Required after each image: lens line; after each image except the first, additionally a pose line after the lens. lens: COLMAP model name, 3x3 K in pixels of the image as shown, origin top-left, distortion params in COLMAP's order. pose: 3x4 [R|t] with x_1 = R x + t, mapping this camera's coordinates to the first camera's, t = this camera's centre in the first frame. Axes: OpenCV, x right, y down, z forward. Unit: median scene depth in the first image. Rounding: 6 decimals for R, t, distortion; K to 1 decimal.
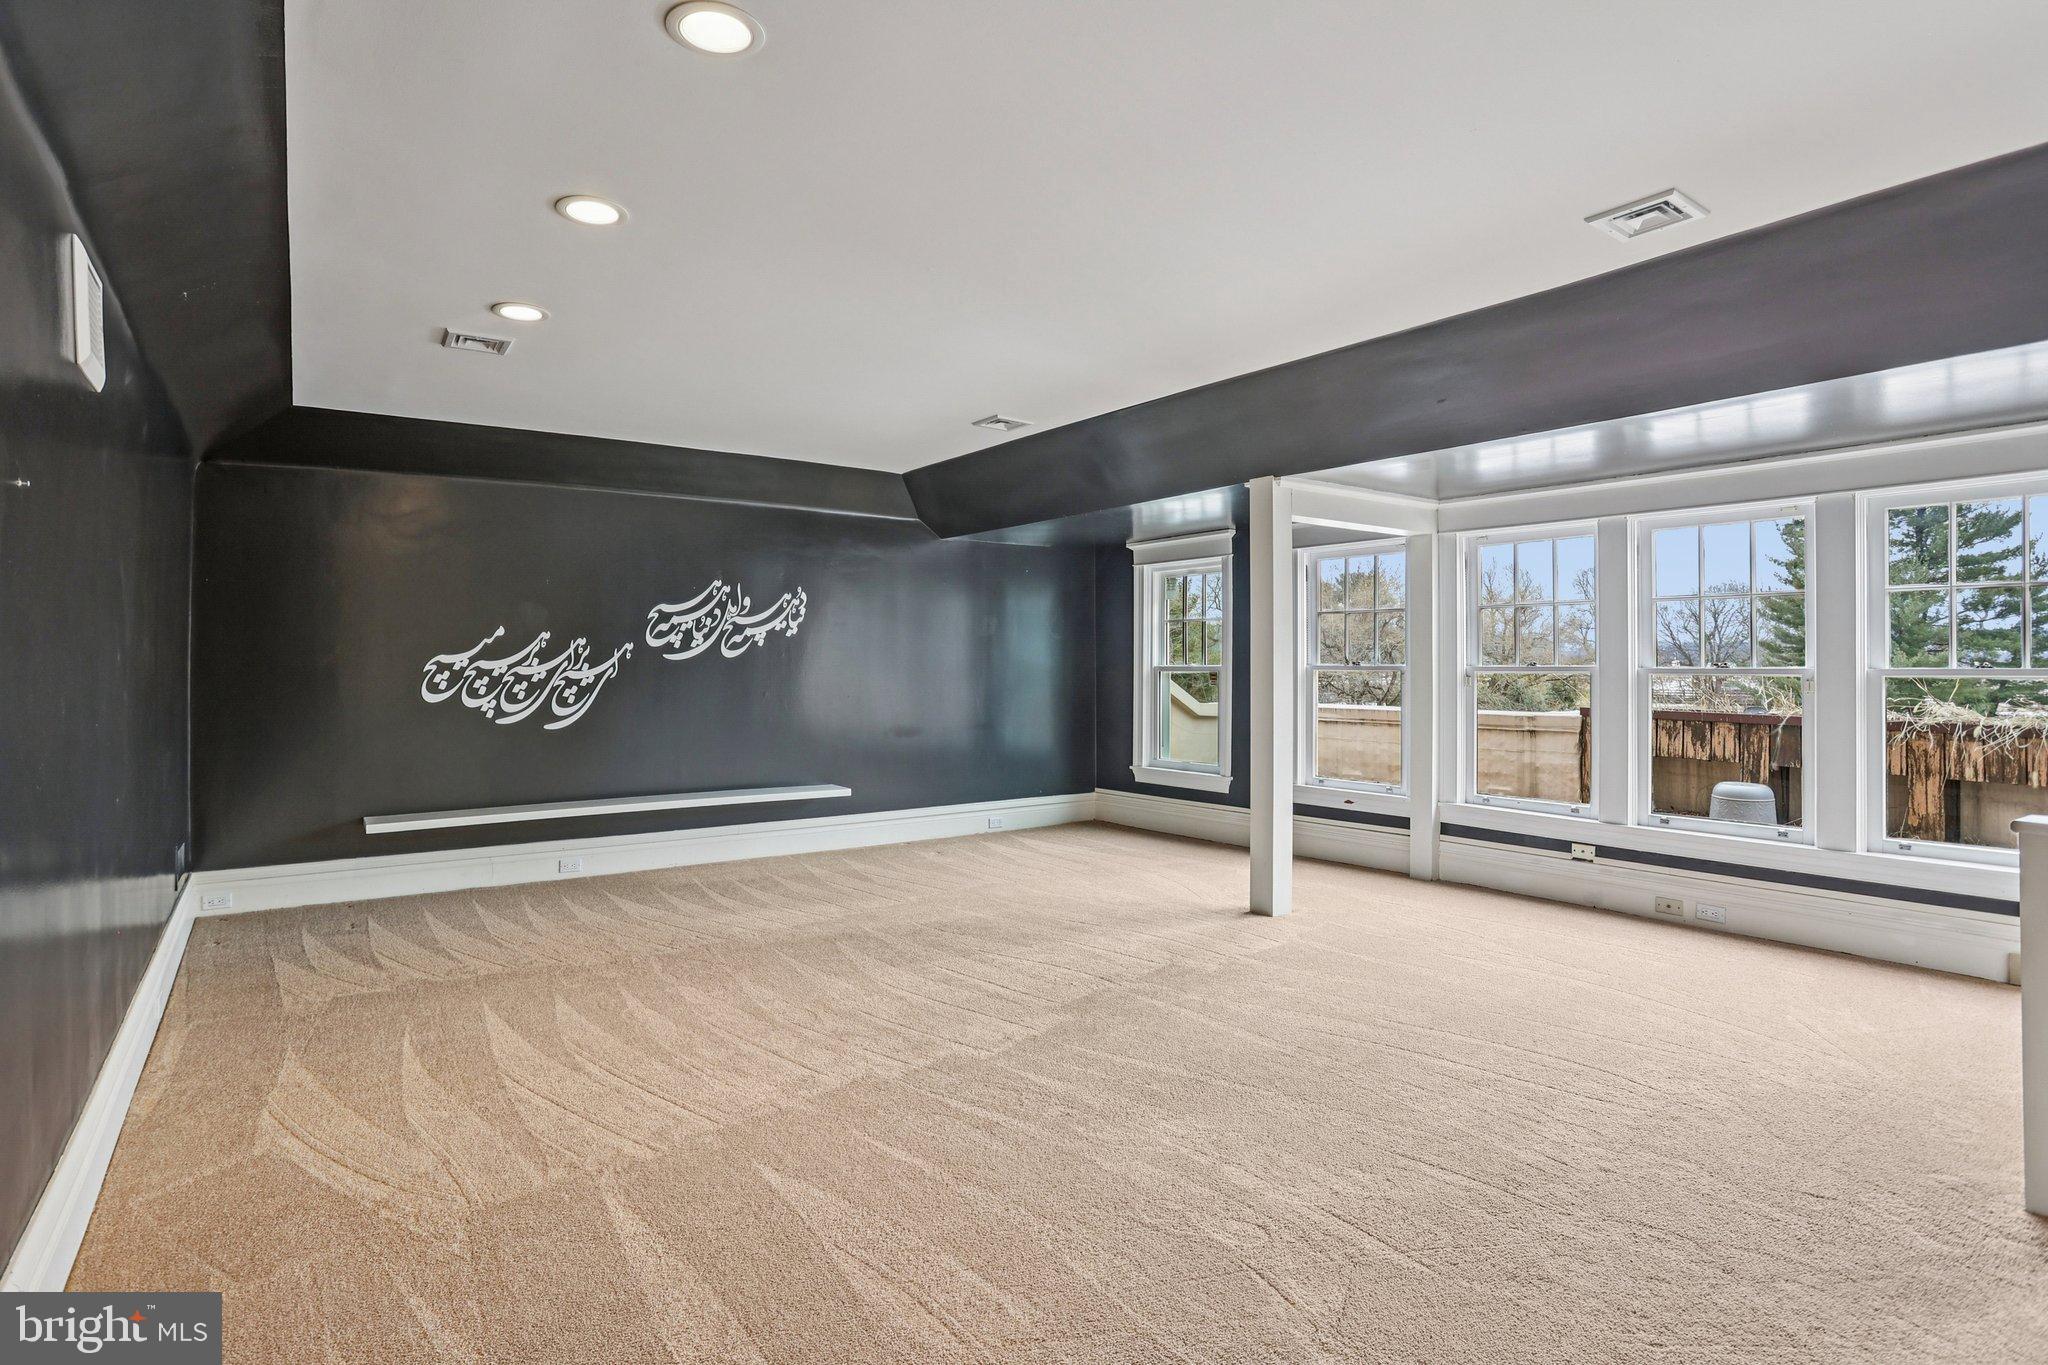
lens RADIAL K [[1015.3, 0, 1020.1], [0, 1015.3, 667.5], [0, 0, 1]] dist [-0.056521, 0.015692]
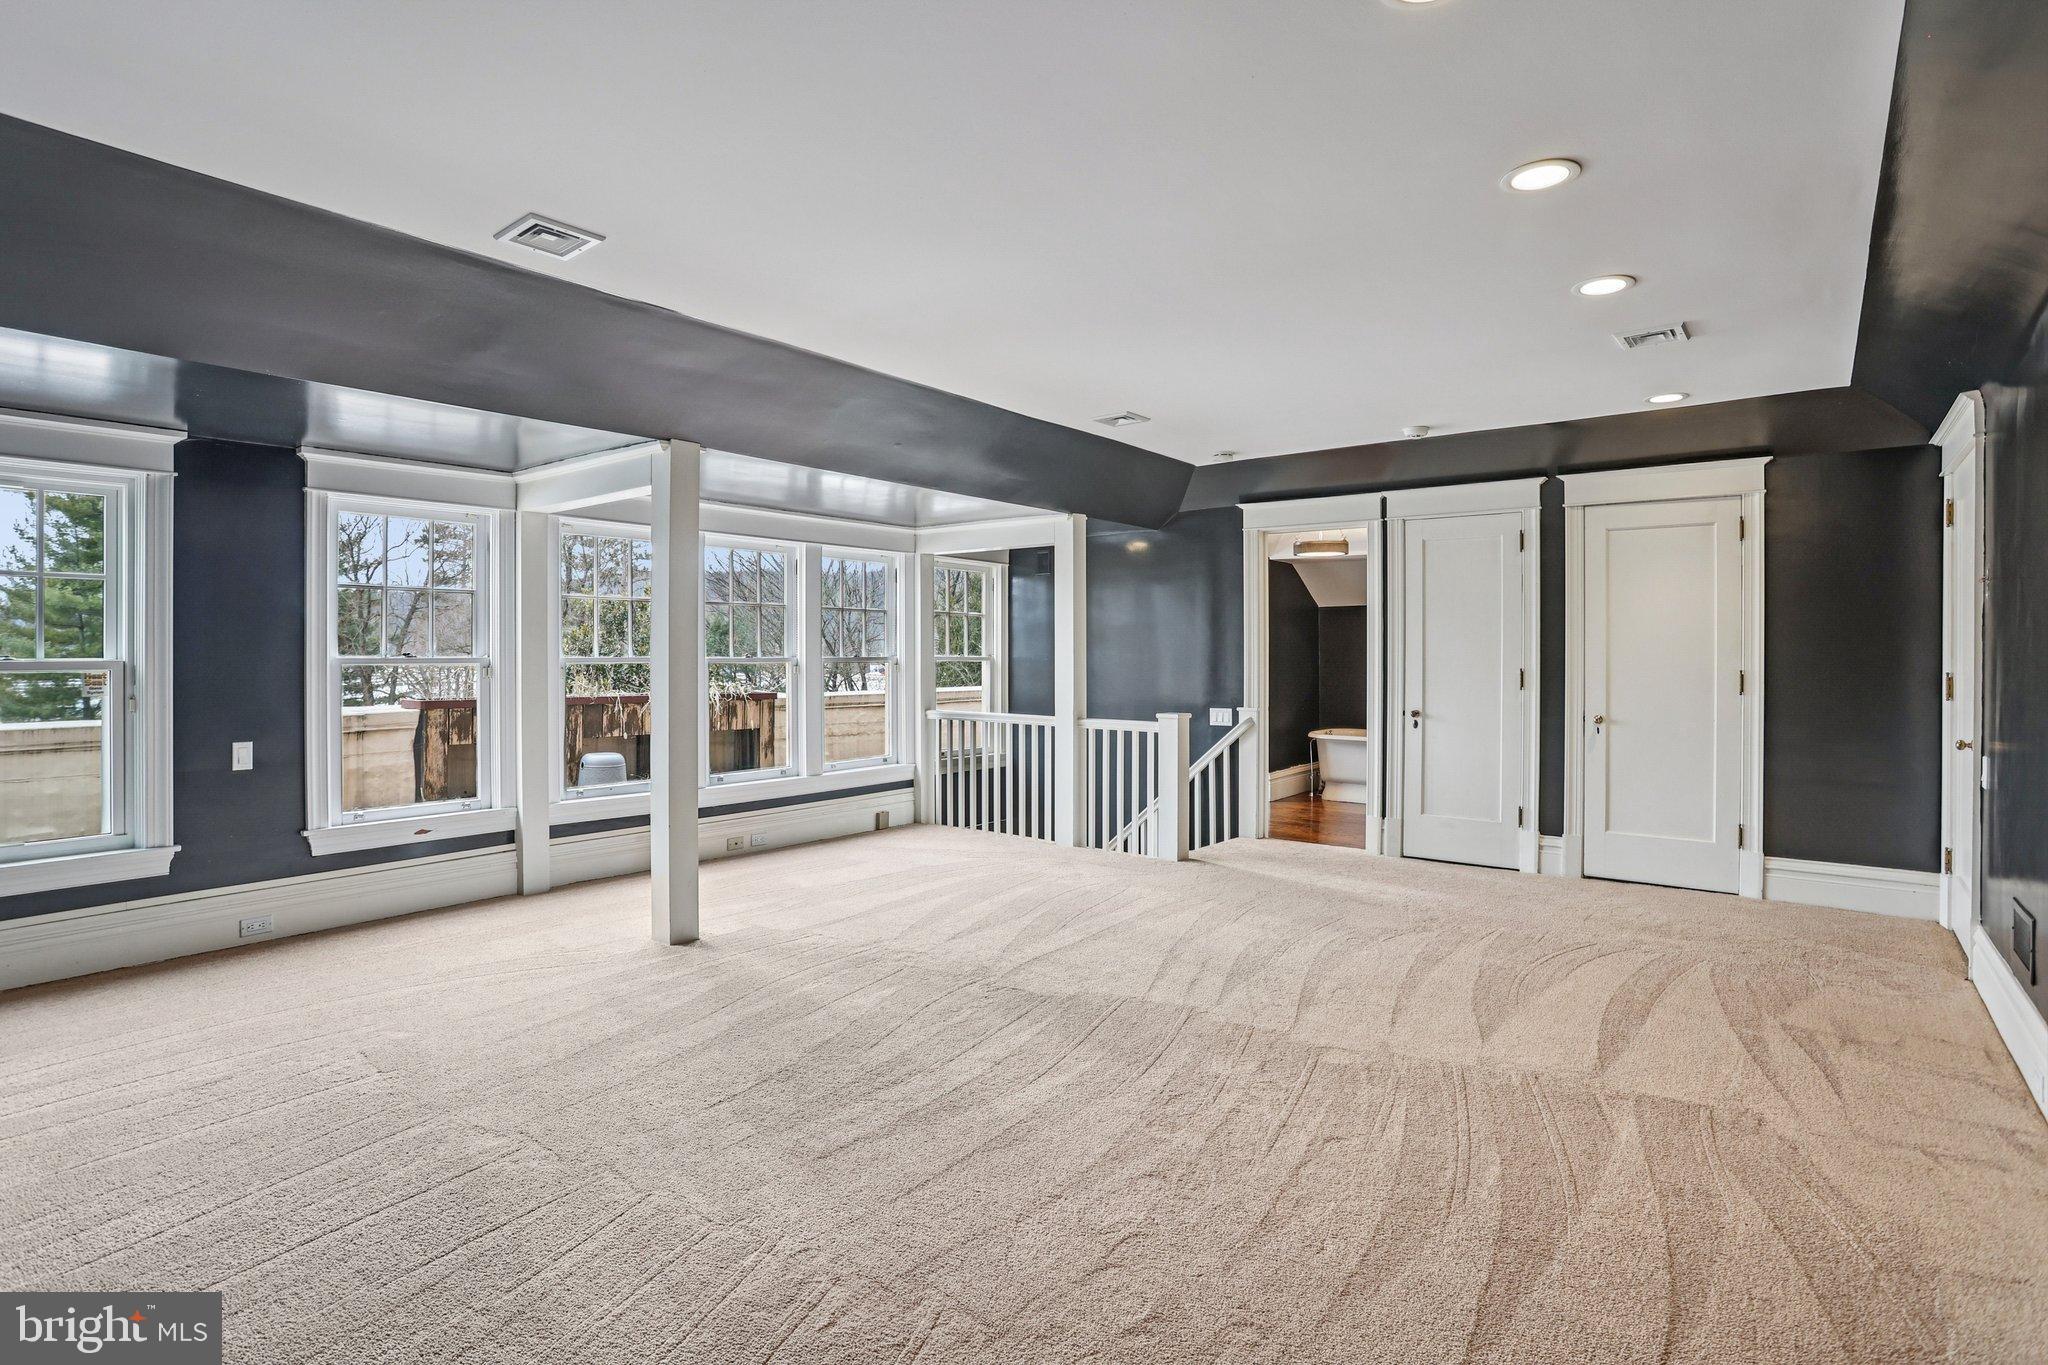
lens RADIAL K [[1015.3, 0, 1022.3], [0, 1015.3, 666.7], [0, 0, 1]] dist [-0.056521, 0.015692]
pose [[-0.251437, -0.013525, 0.967779, -0.541071], [0.005831, 0.999863, 0.015488, -0.004280], [-0.967856, 0.009537, -0.251323, 0.748400]]
